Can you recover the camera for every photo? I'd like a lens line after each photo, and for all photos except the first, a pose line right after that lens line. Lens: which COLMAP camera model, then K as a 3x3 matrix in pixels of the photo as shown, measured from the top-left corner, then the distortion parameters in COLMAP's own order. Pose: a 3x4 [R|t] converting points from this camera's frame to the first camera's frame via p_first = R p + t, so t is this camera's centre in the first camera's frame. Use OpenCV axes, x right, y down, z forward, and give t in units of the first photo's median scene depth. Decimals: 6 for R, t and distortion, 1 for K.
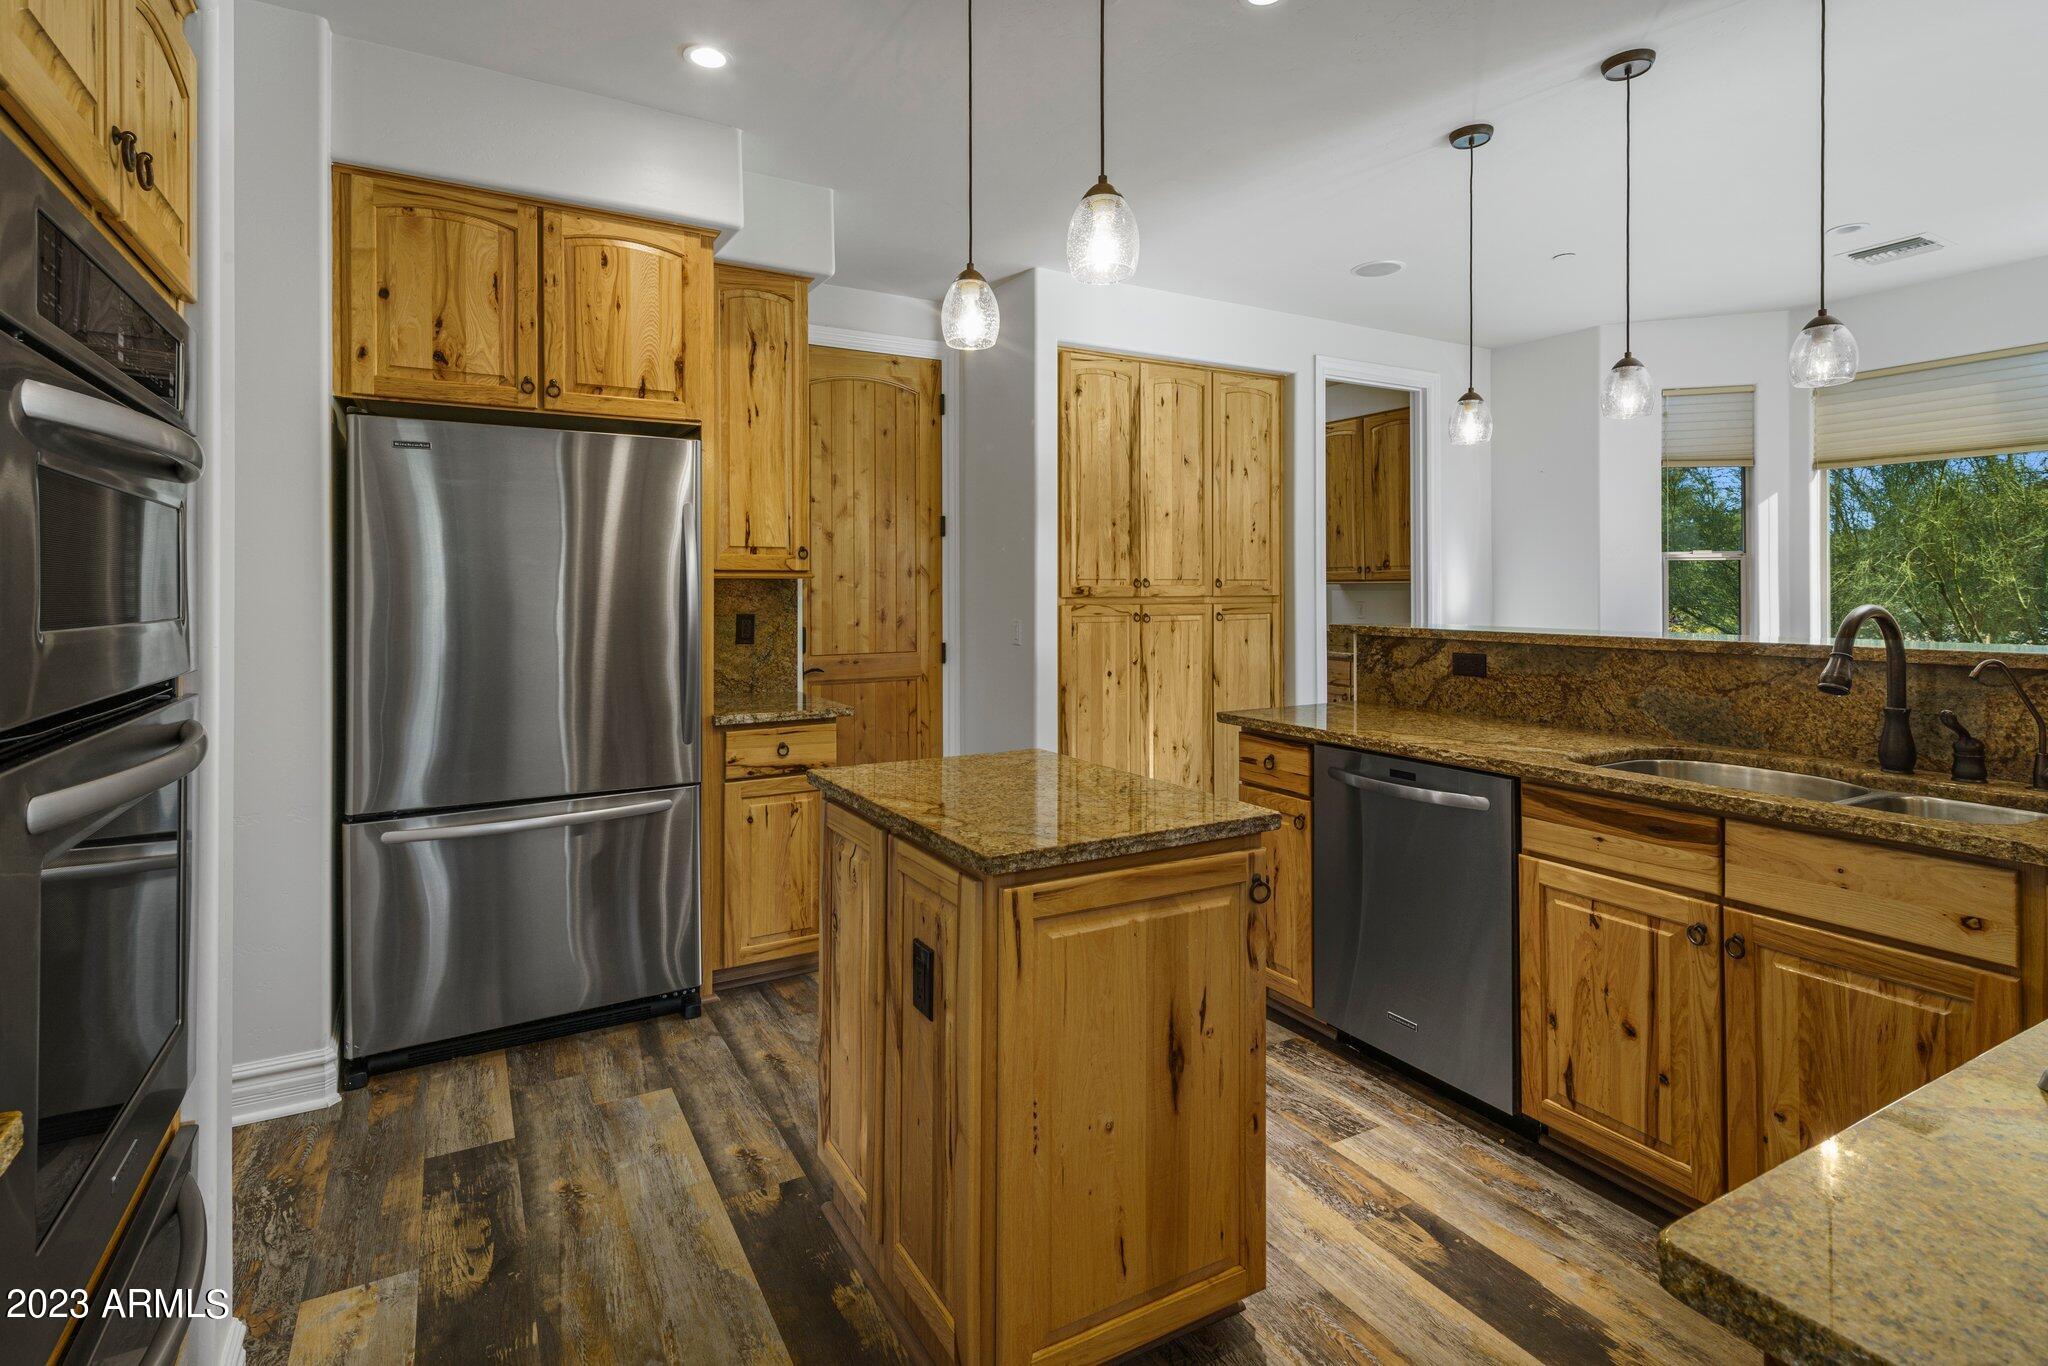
lens RADIAL K [[998.9, 0, 1024.0], [0, 998.9, 683.0], [0, 0, 1]] dist [0.003834, 0.000339]
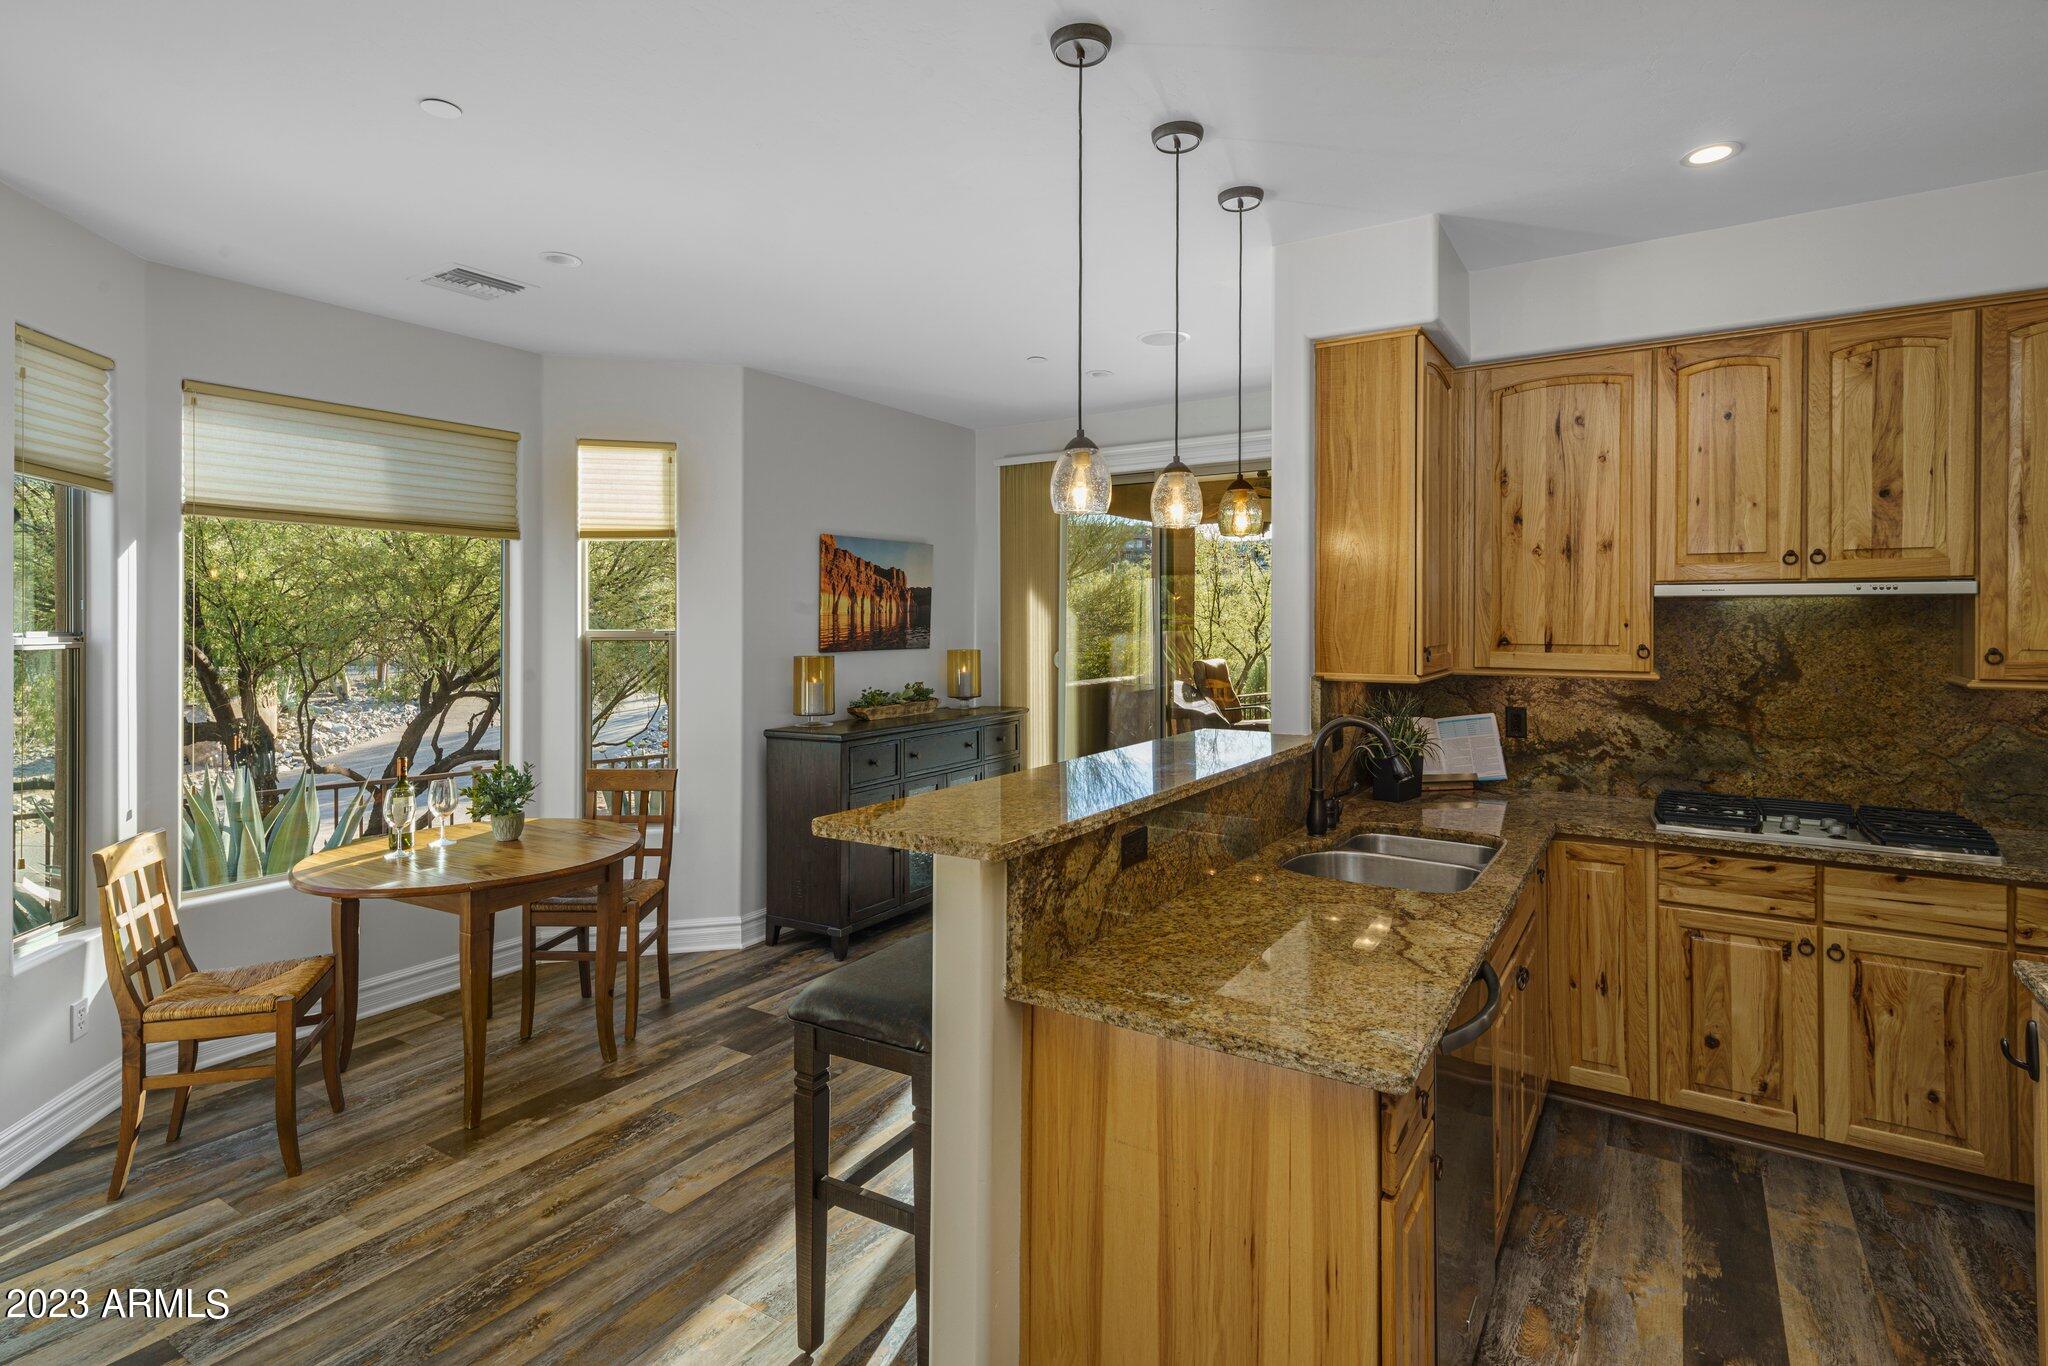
lens RADIAL K [[998.9, 0, 1024.0], [0, 998.9, 683.0], [0, 0, 1]] dist [0.003834, 0.000339]
pose [[-0.447630, -0.026964, 0.893812, -0.105042], [0.104751, 0.991082, 0.082359, -0.192389], [-0.888062, 0.130494, -0.440814, 1.387911]]
